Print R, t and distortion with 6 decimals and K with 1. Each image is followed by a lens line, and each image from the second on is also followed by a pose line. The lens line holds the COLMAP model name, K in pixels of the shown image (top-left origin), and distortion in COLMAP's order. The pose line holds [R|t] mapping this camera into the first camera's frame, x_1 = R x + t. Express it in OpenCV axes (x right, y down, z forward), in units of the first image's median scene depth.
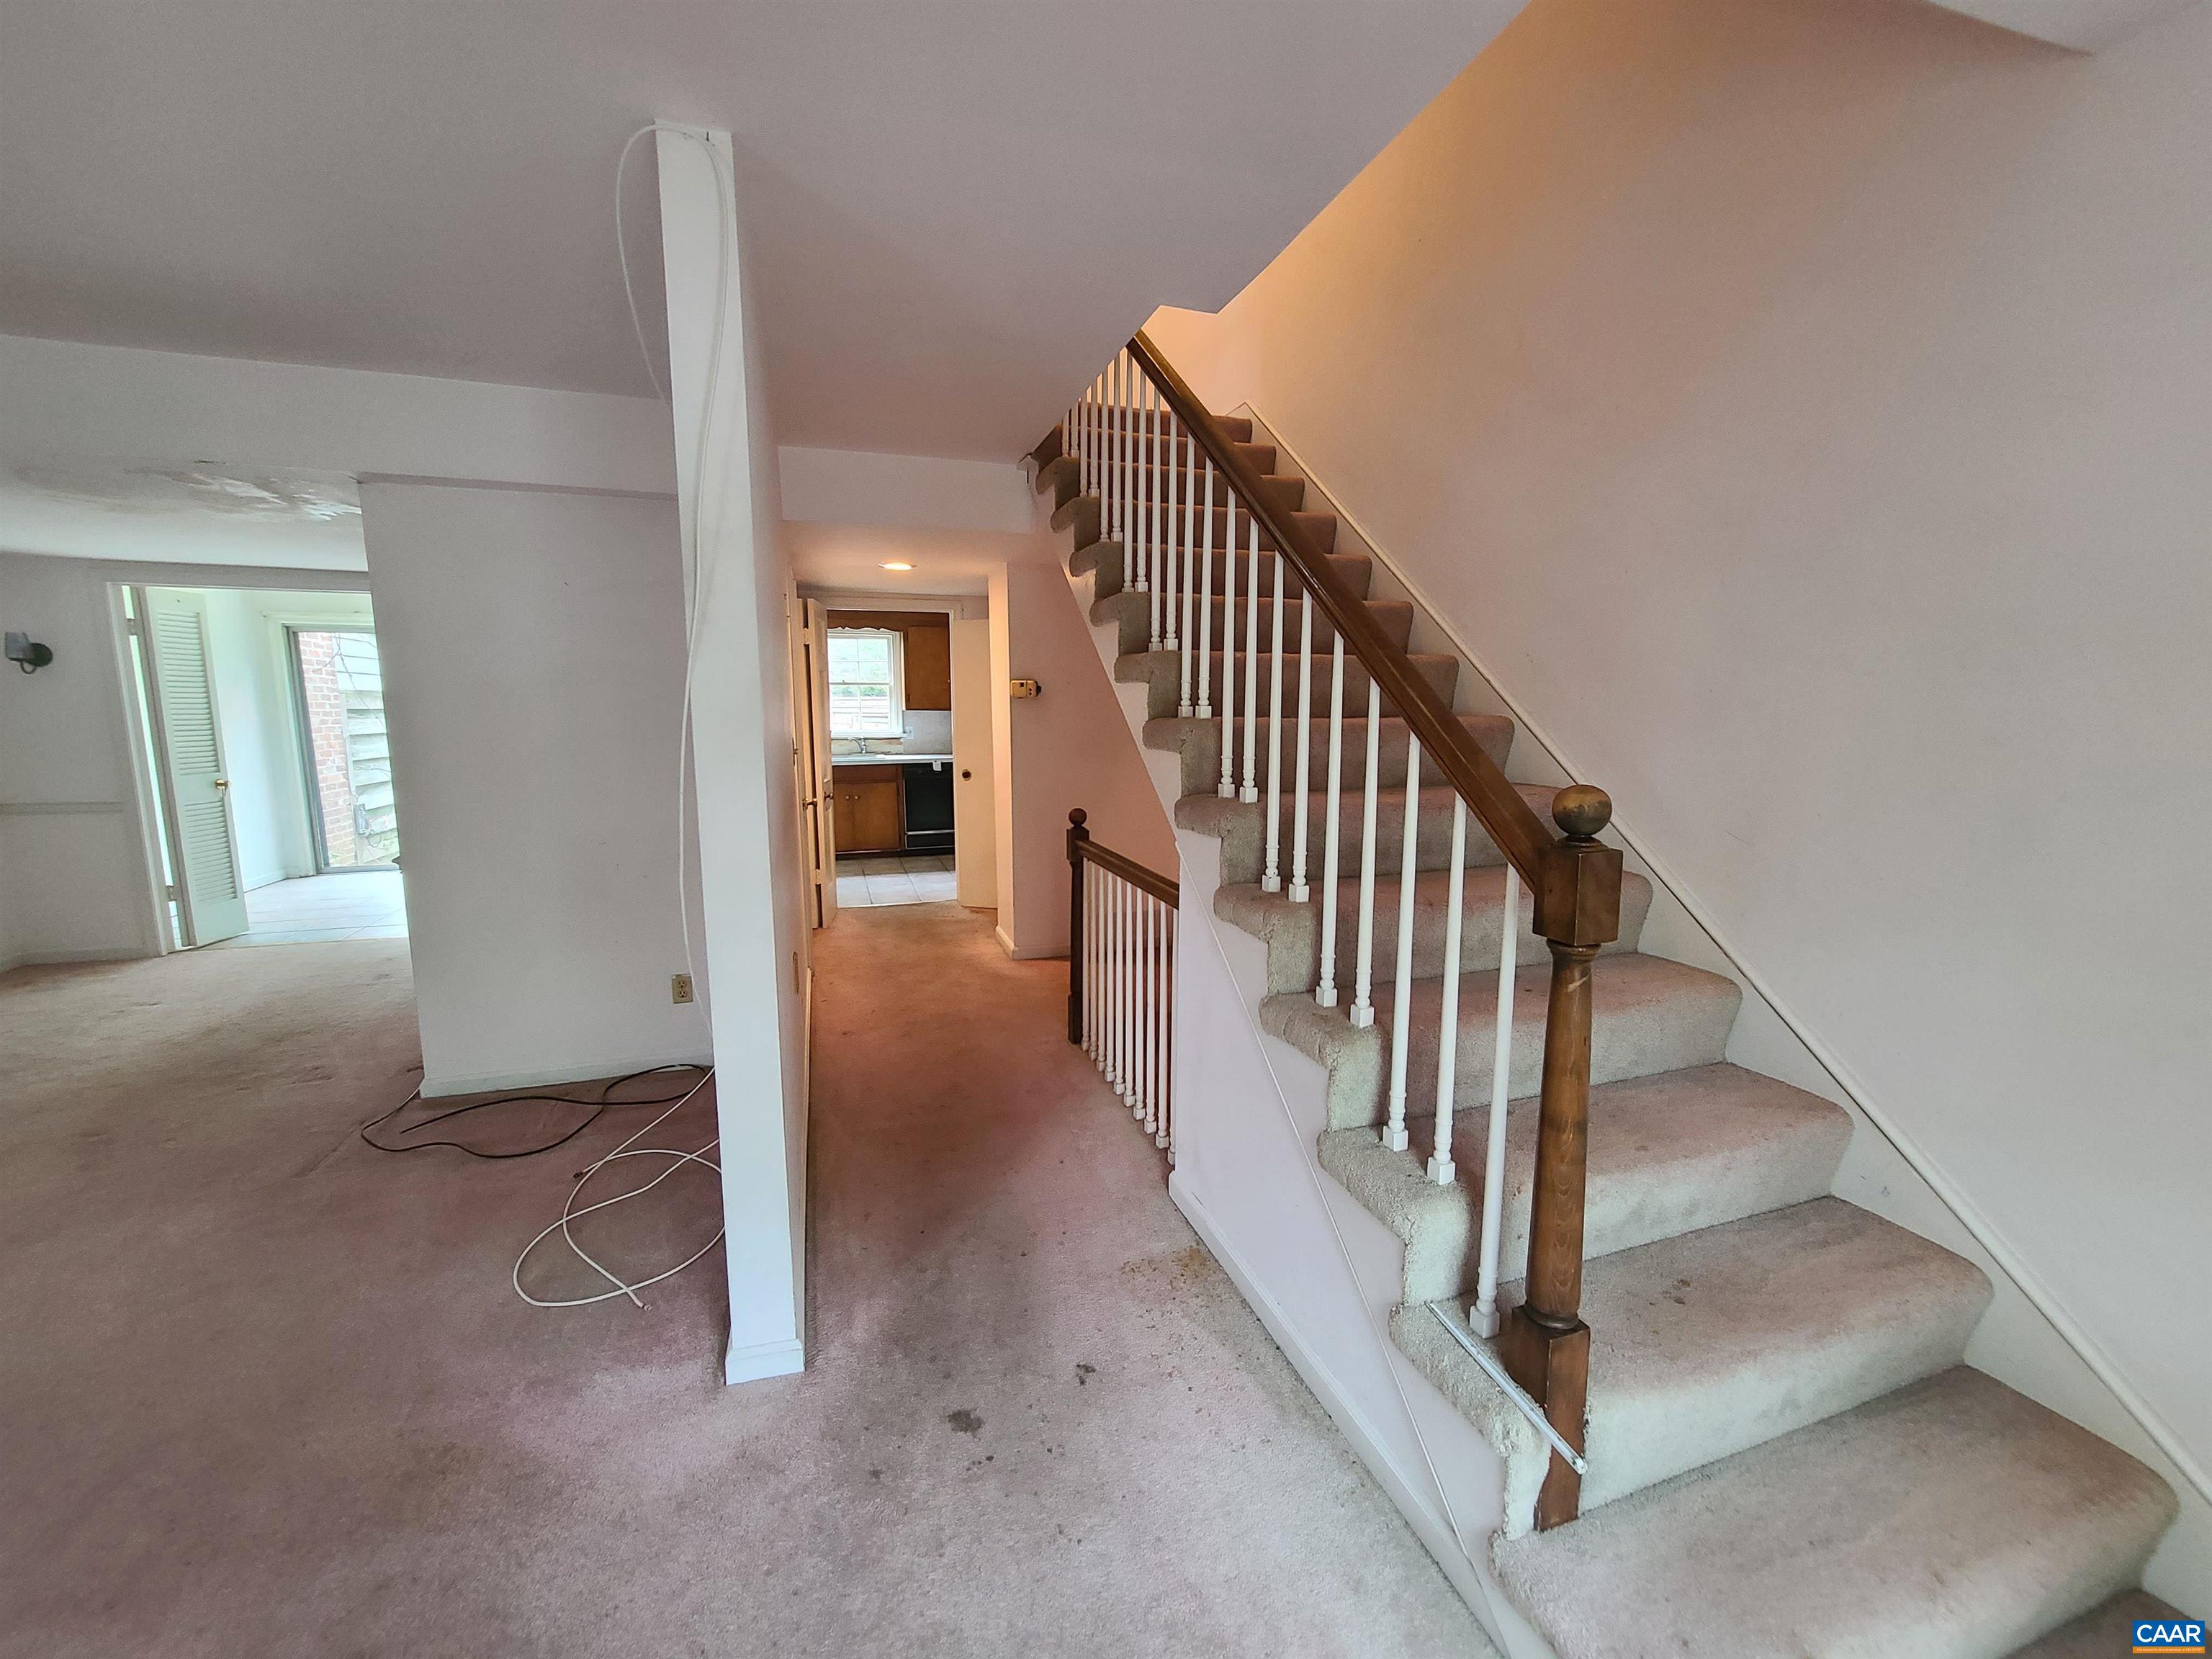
lens RADIAL K [[901.9, 0, 1128.1], [0, 901.9, 833.3], [0, 0, 1]] dist [-0.002694, 0.000671]
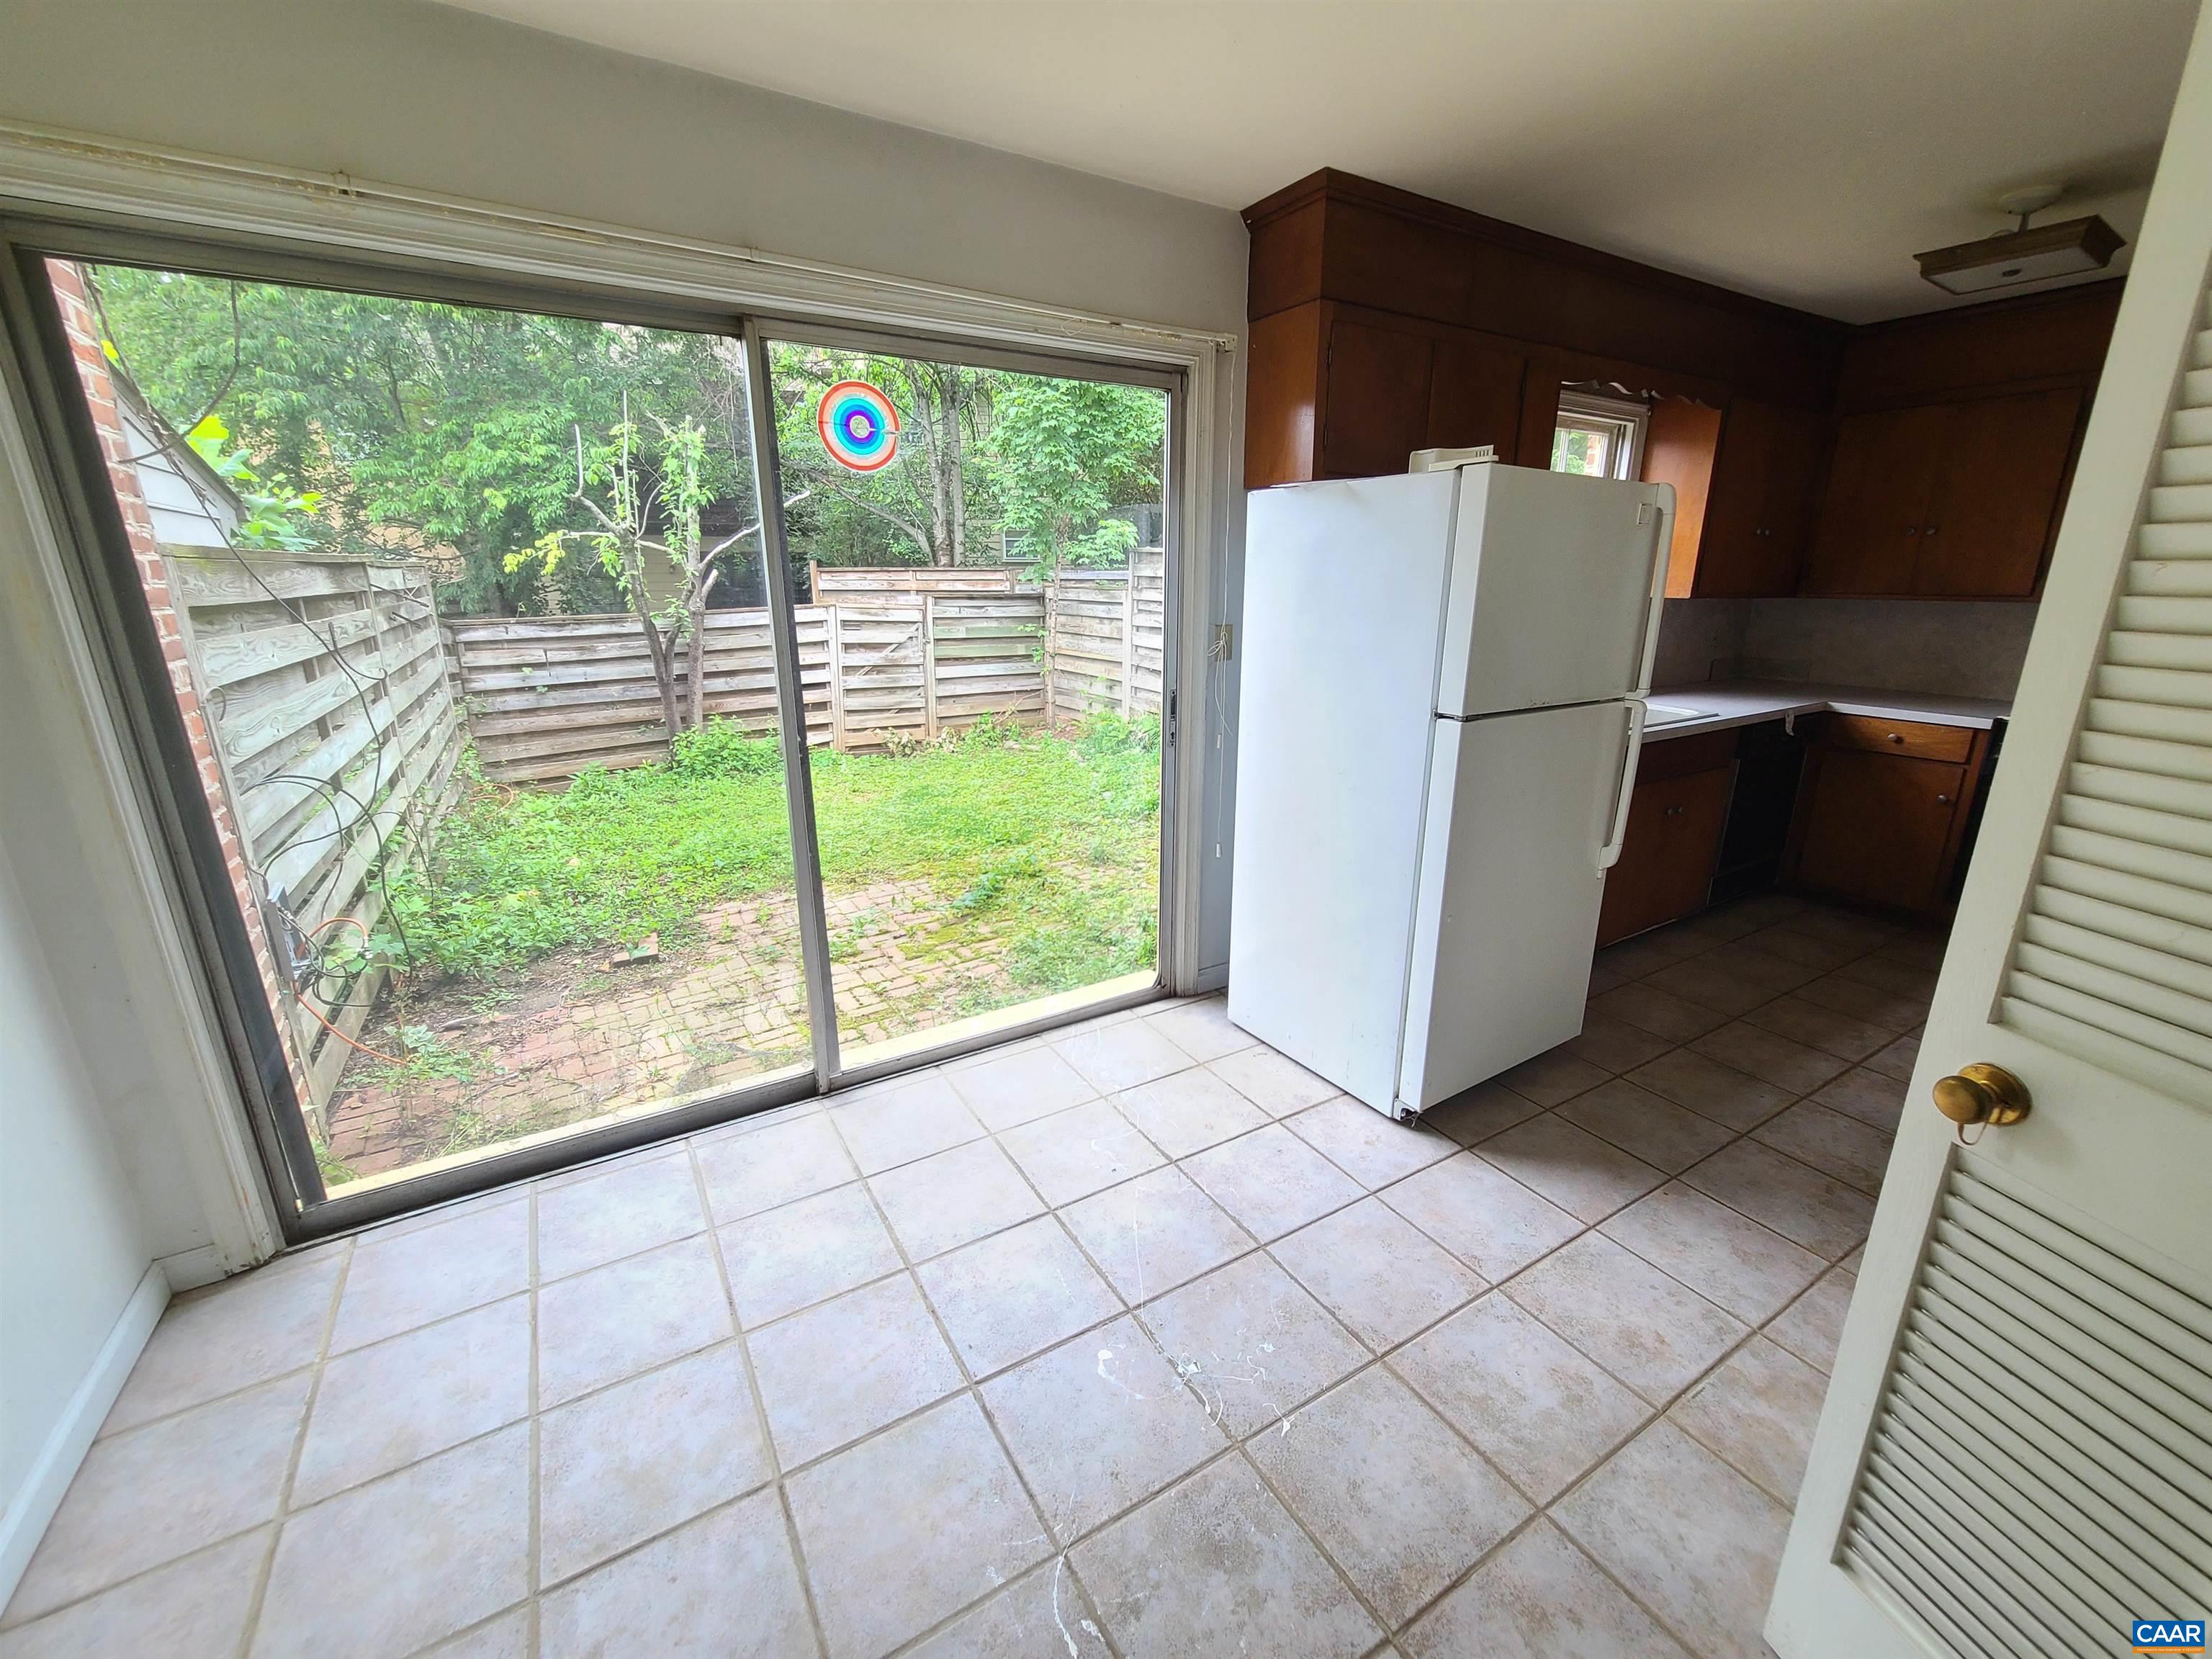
lens RADIAL K [[901.9, 0, 1109.2], [0, 901.9, 832.1], [0, 0, 1]] dist [-0.002694, 0.000671]
pose [[0.976300, -0.060104, 0.207910, -1.055182], [0.030508, 0.989291, 0.142733, -0.159719], [-0.214263, -0.133007, 0.967678, 1.043571]]
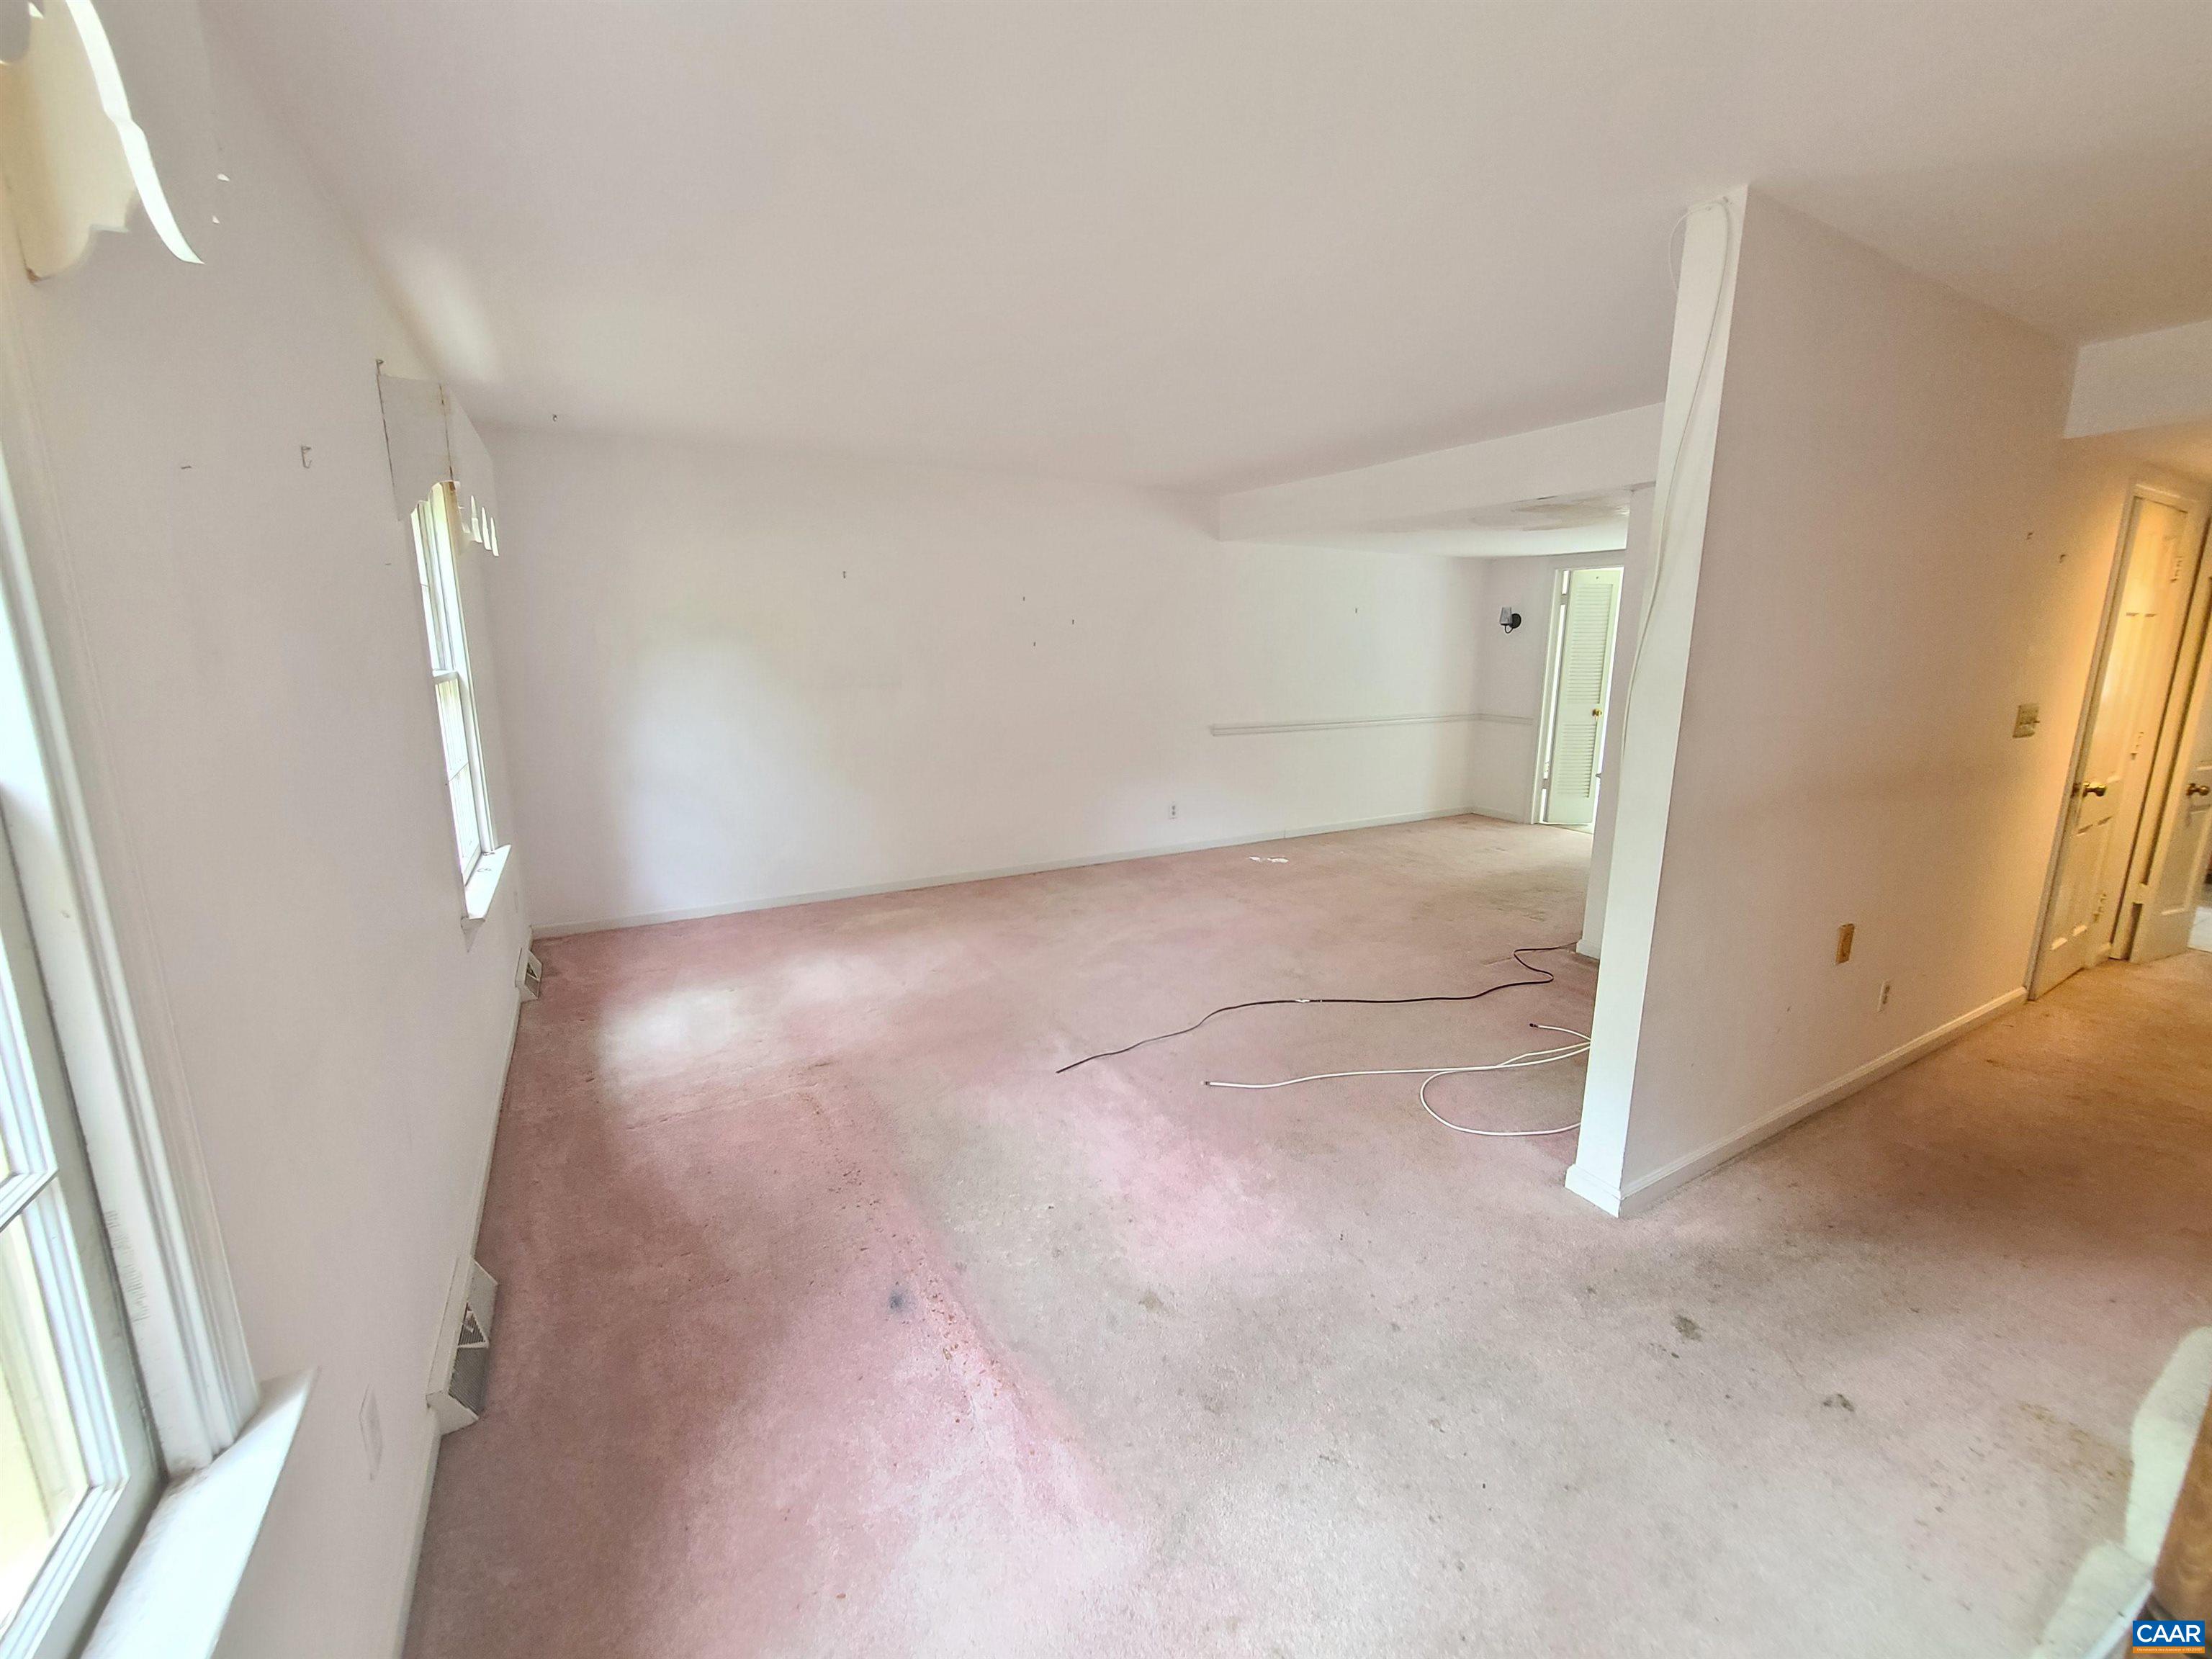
lens RADIAL K [[901.9, 0, 1105.9], [0, 901.9, 826.8], [0, 0, 1]] dist [-0.002694, 0.000671]
pose [[0.192992, 0.194050, -0.961820, 0.313456], [-0.142777, 0.975369, 0.168135, -0.013653], [0.970757, 0.104877, 0.215944, 0.005217]]
